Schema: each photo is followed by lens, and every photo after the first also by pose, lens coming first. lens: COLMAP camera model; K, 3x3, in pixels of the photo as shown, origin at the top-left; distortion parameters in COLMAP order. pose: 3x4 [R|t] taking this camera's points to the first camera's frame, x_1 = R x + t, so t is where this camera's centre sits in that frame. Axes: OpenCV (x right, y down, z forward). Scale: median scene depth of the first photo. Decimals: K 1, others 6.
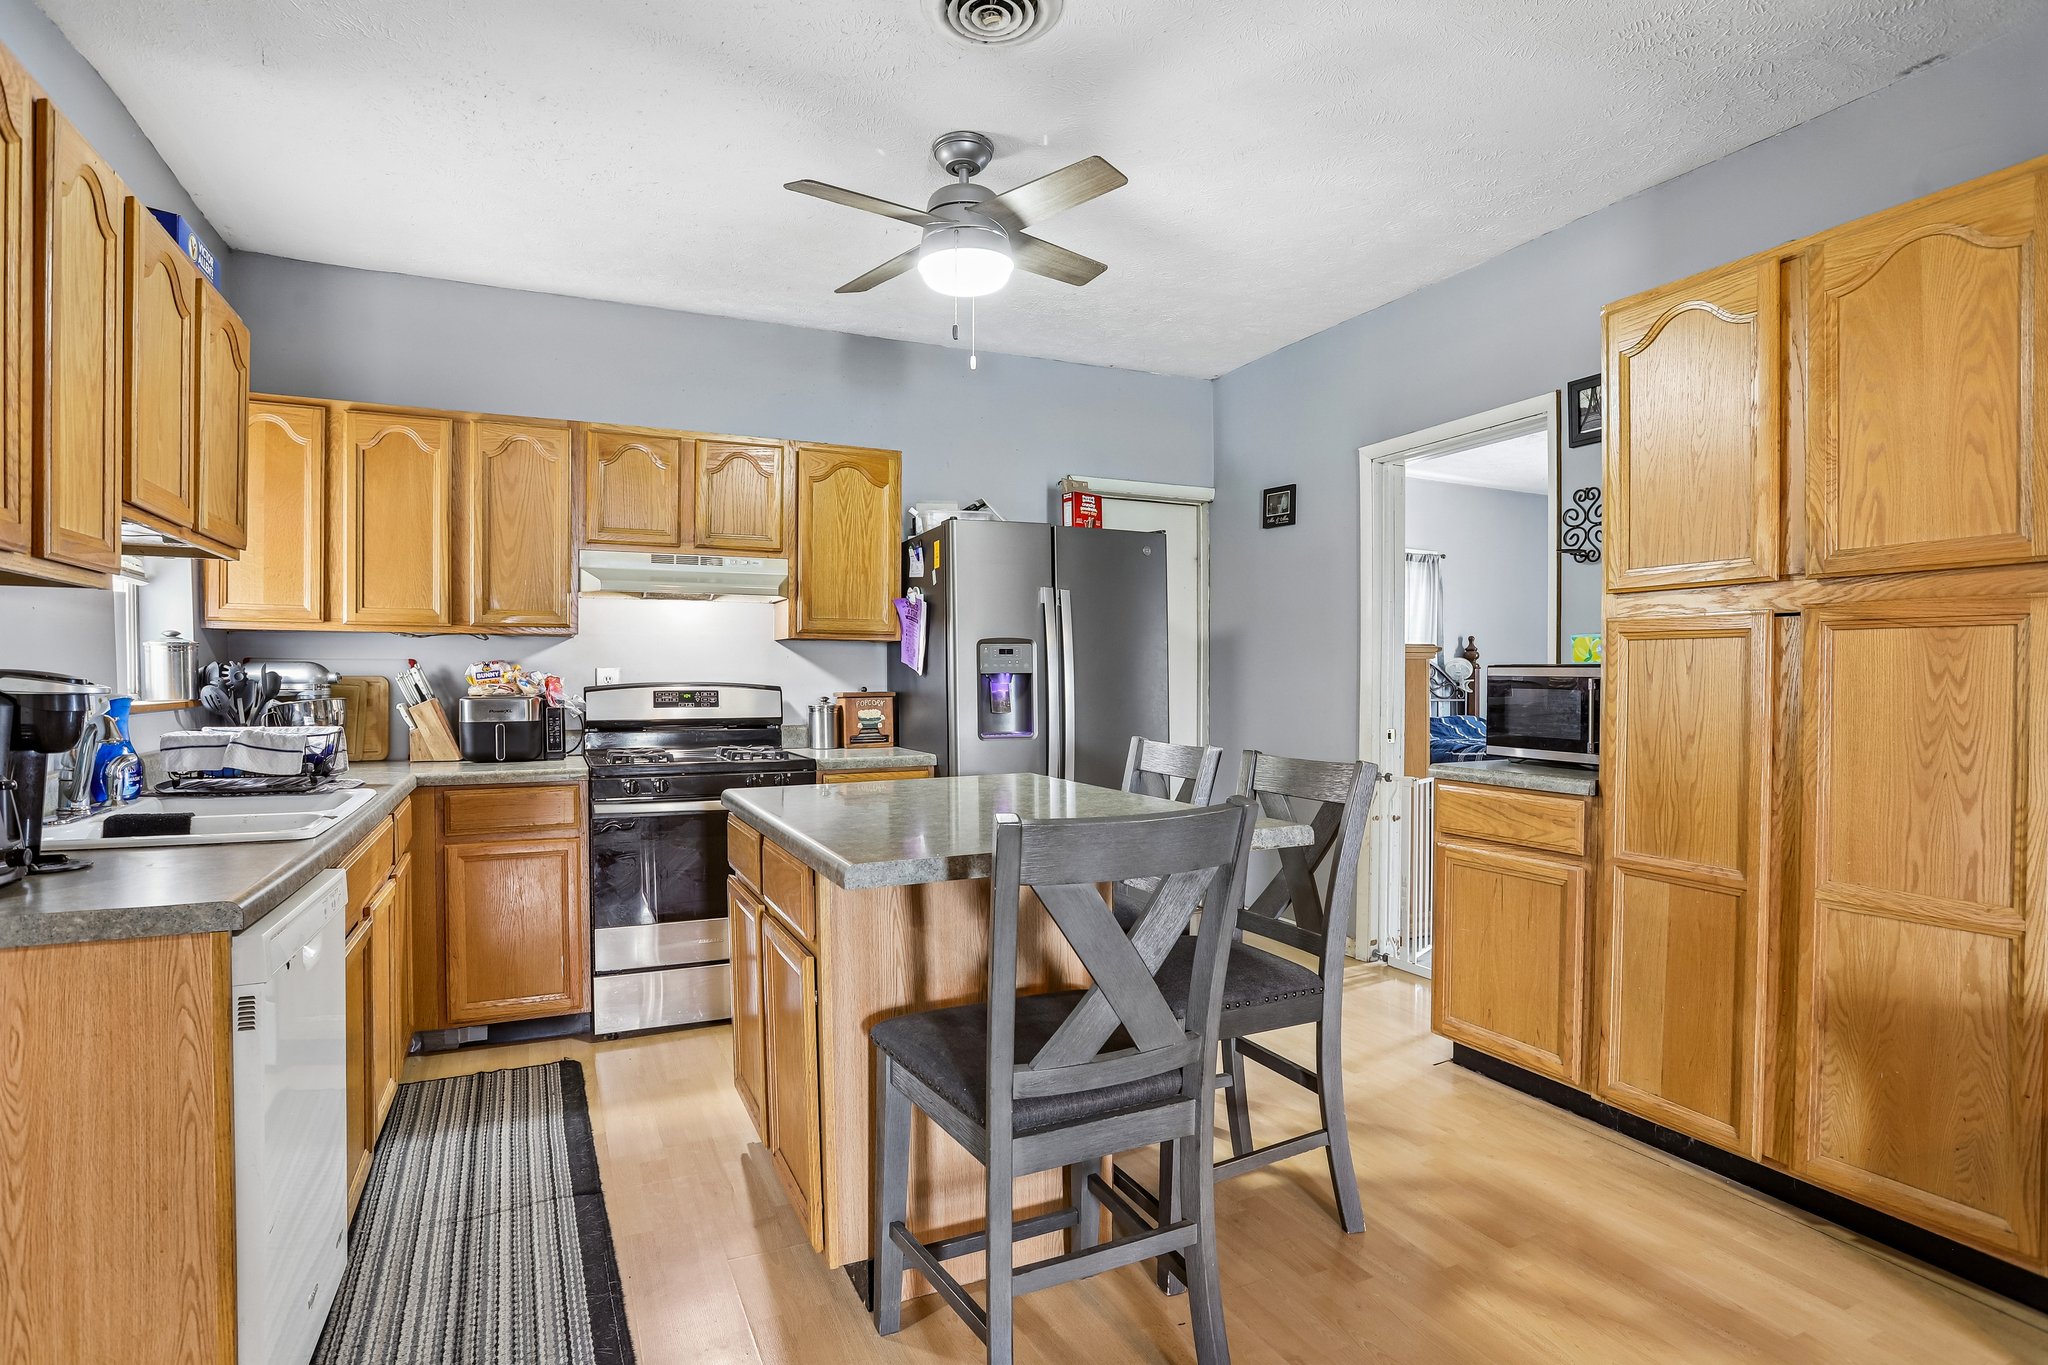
lens RADIAL K [[1035.2, 0, 1002.4], [0, 1035.2, 688.5], [0, 0, 1]] dist [-0.069030, 0.031342]
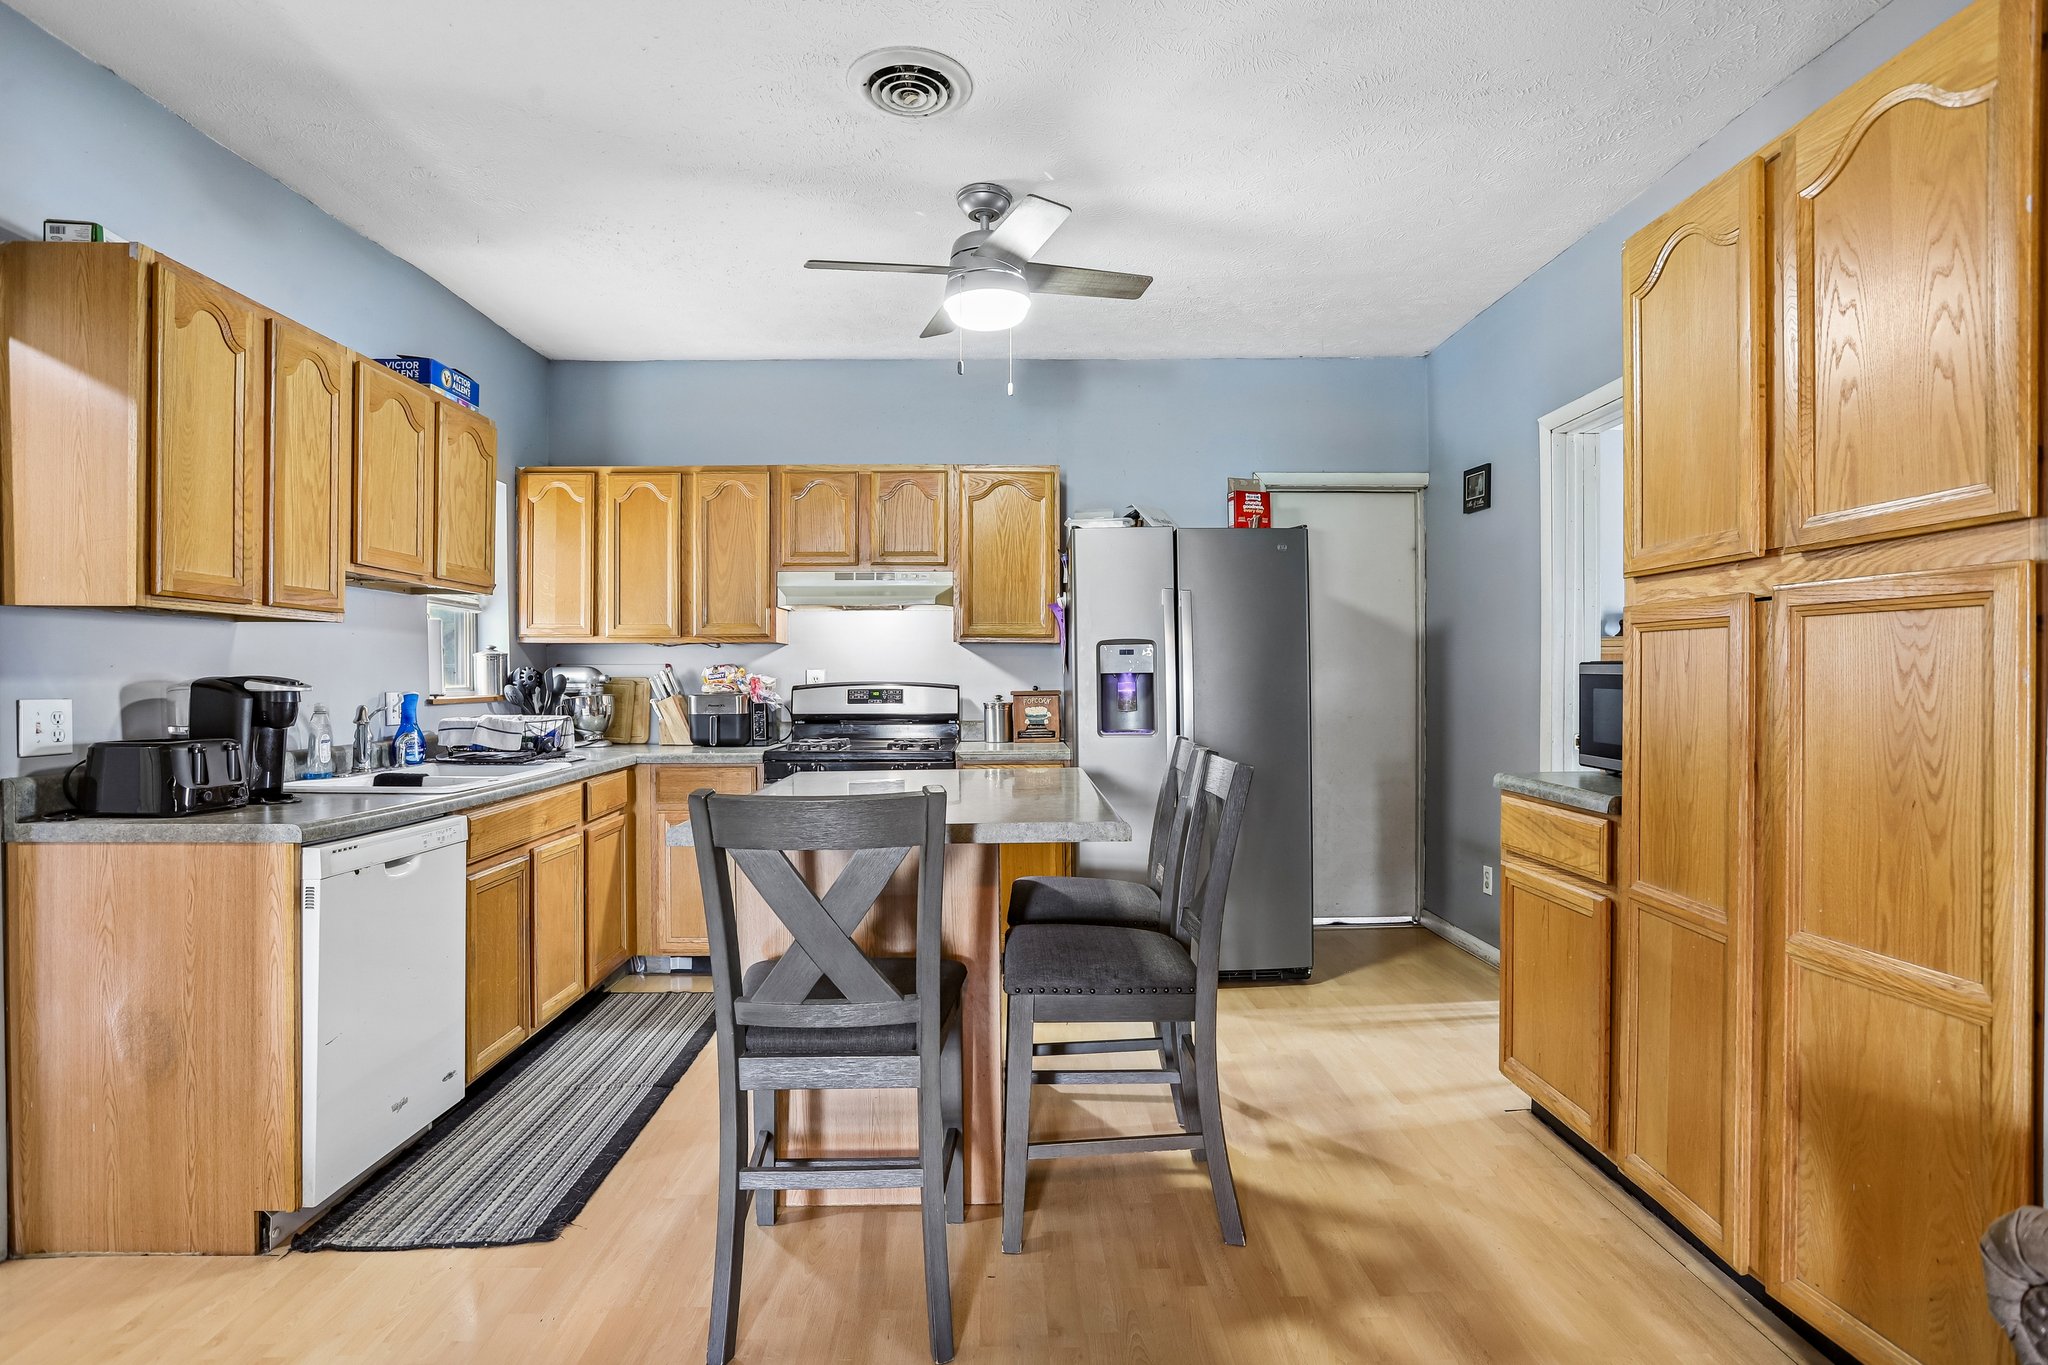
lens RADIAL K [[1031.8, 0, 1001.6], [0, 1031.8, 675.5], [0, 0, 1]] dist [-0.060732, 0.034303]
pose [[0.912664, -0.003490, -0.408695, 0.423014], [-0.000880, 0.999944, -0.010503, -0.001841], [0.408709, 0.009945, 0.912611, 0.005829]]
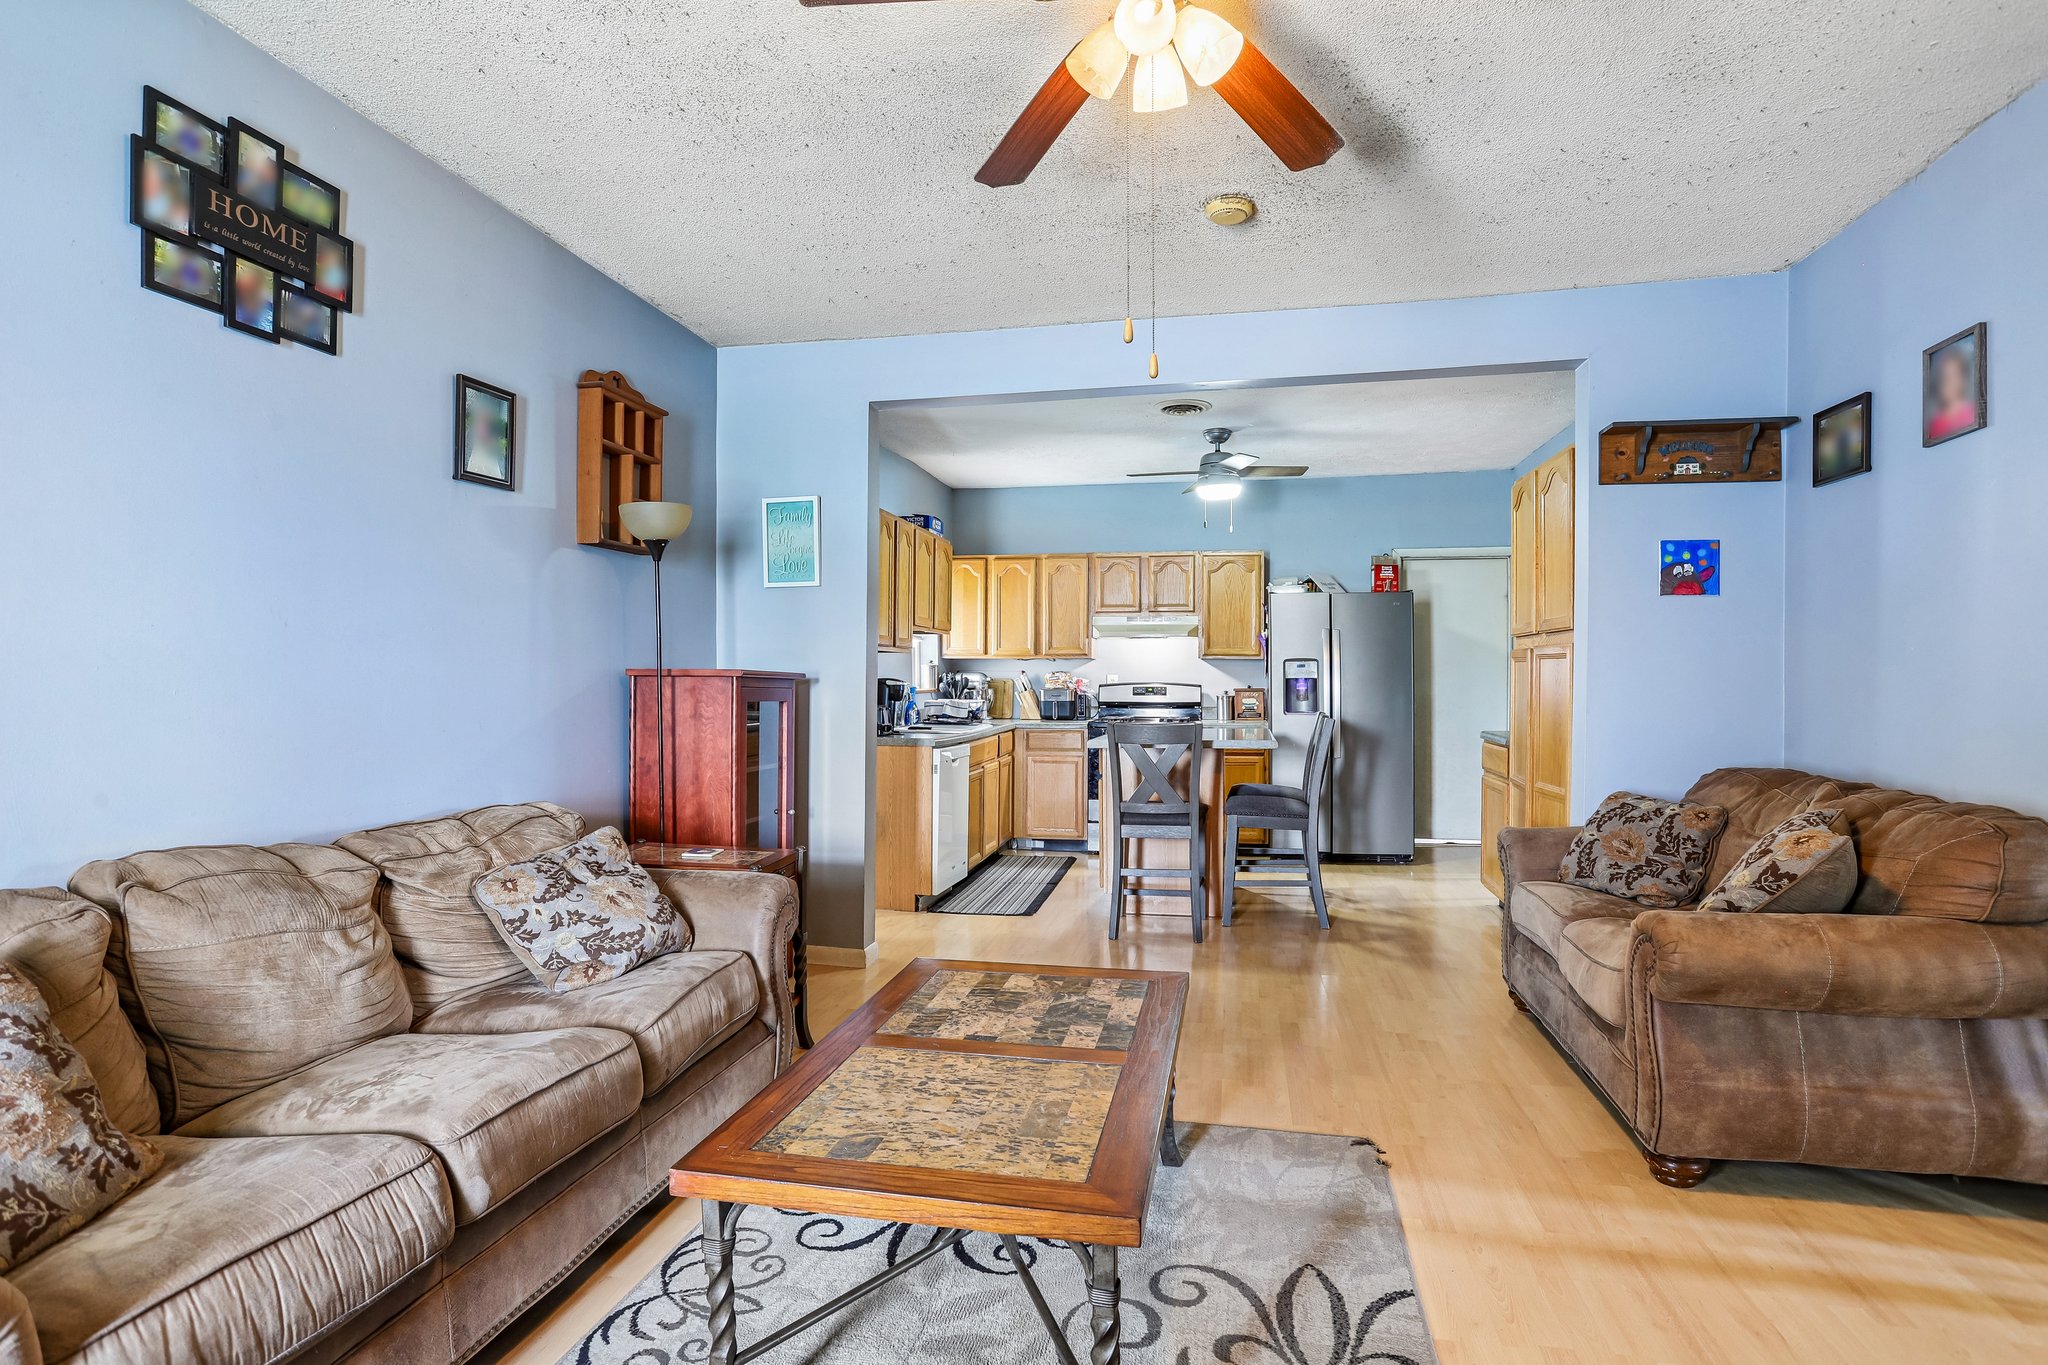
lens RADIAL K [[1035.2, 0, 1002.4], [0, 1035.2, 688.5], [0, 0, 1]] dist [-0.069030, 0.031342]
pose [[0.800826, 0.008312, -0.598839, 0.883974], [-0.007804, 0.999964, 0.003444, 0.001147], [0.598846, 0.001915, 0.800862, -0.982718]]
